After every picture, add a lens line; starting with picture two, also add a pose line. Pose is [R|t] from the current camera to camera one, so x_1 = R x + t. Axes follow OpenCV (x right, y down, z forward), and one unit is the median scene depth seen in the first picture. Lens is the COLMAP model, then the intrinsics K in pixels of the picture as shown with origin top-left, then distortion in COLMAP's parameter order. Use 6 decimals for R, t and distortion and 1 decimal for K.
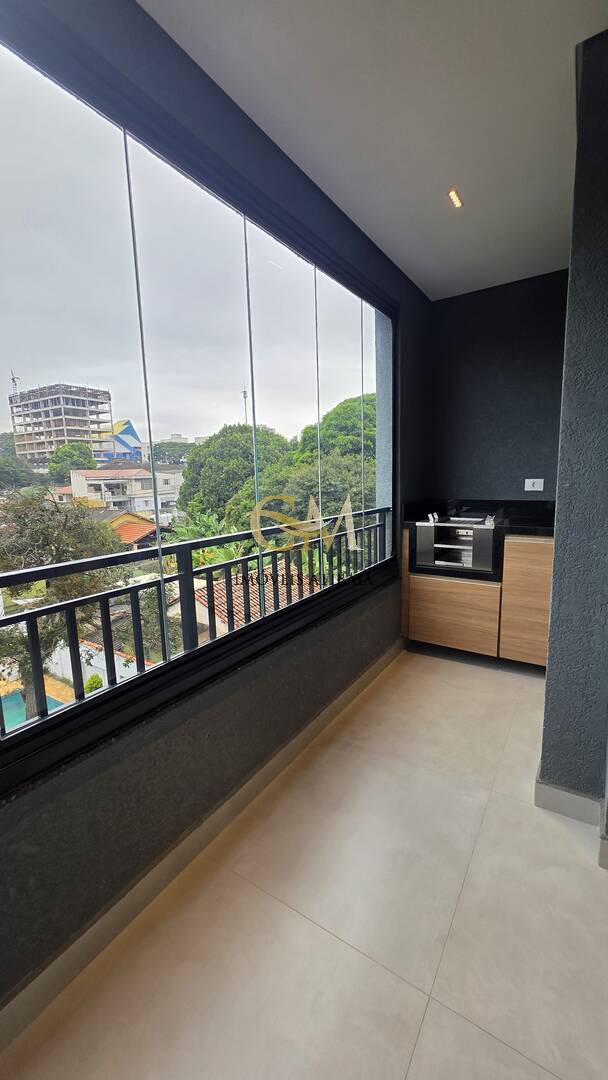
lens RADIAL K [[430.4, 0, 306.8], [0, 430.4, 539.0], [0, 0, 1]] dist [0.001359, 0.000508]
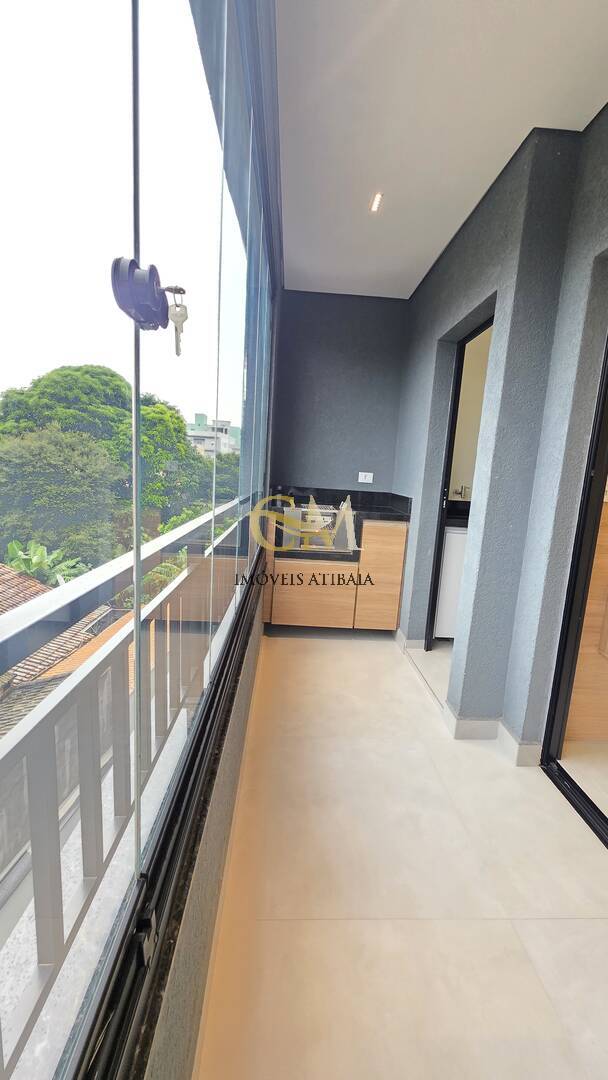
lens RADIAL K [[430.4, 0, 306.8], [0, 430.4, 539.0], [0, 0, 1]] dist [0.001359, 0.000508]
pose [[0.807961, -0.021932, 0.588828, -0.284754], [0.007439, 0.999607, 0.027025, 0.007577], [-0.589190, -0.017455, 0.807806, 0.147000]]
